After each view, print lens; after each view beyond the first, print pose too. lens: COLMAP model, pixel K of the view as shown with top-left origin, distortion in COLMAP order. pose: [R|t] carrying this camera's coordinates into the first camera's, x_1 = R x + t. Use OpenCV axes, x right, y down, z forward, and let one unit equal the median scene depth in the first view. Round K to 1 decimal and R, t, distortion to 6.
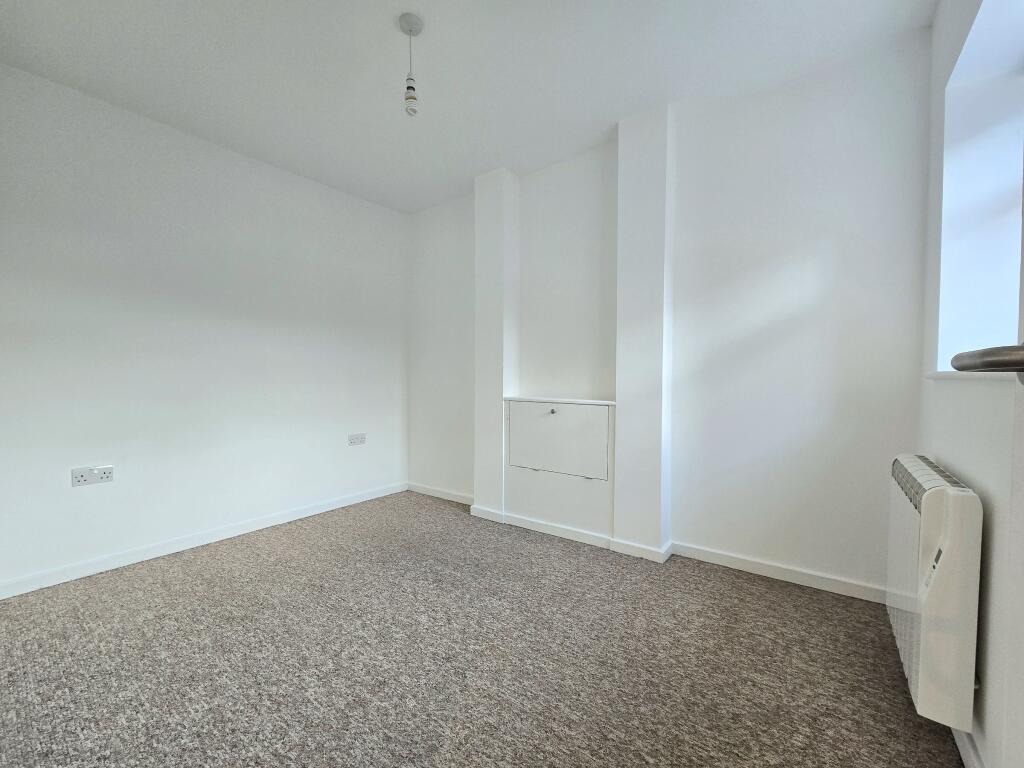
lens RADIAL K [[419.3, 0, 507.9], [0, 419.3, 387.8], [0, 0, 1]] dist [-0.001944, 0.000428]
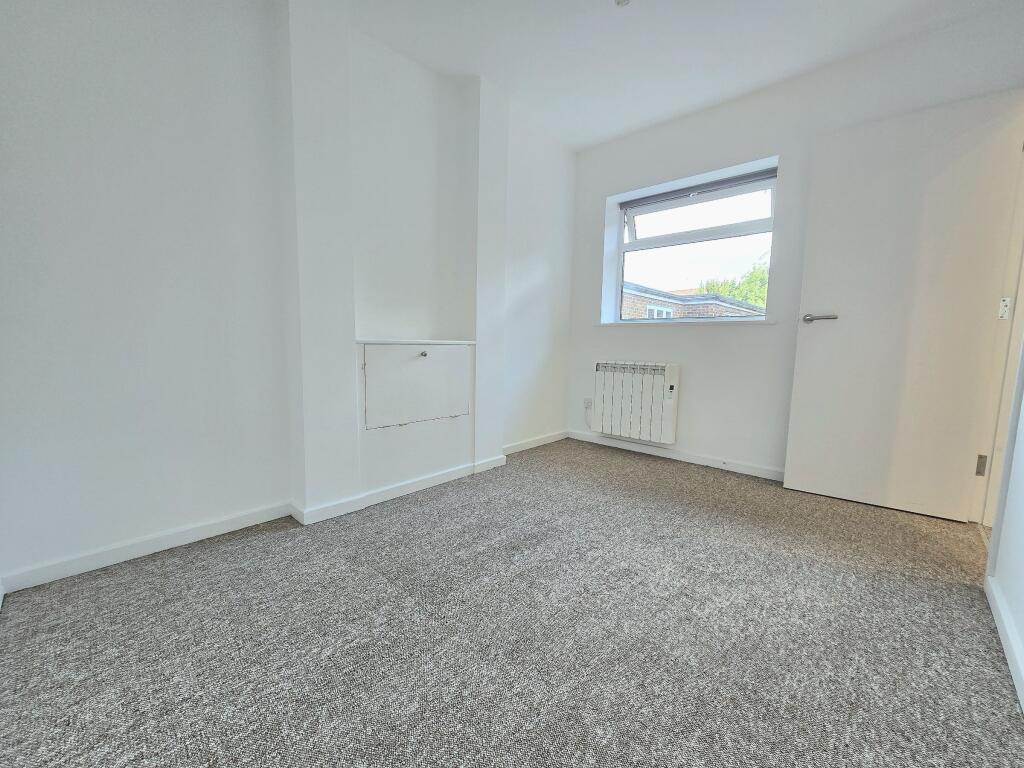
lens RADIAL K [[419.3, 0, 507.9], [0, 419.3, 387.8], [0, 0, 1]] dist [-0.001944, 0.000428]
pose [[0.103255, -0.108595, 0.988709, -0.814118], [0.010701, 0.994086, 0.108069, 0.035265], [-0.994597, -0.000579, 0.103807, 0.769995]]
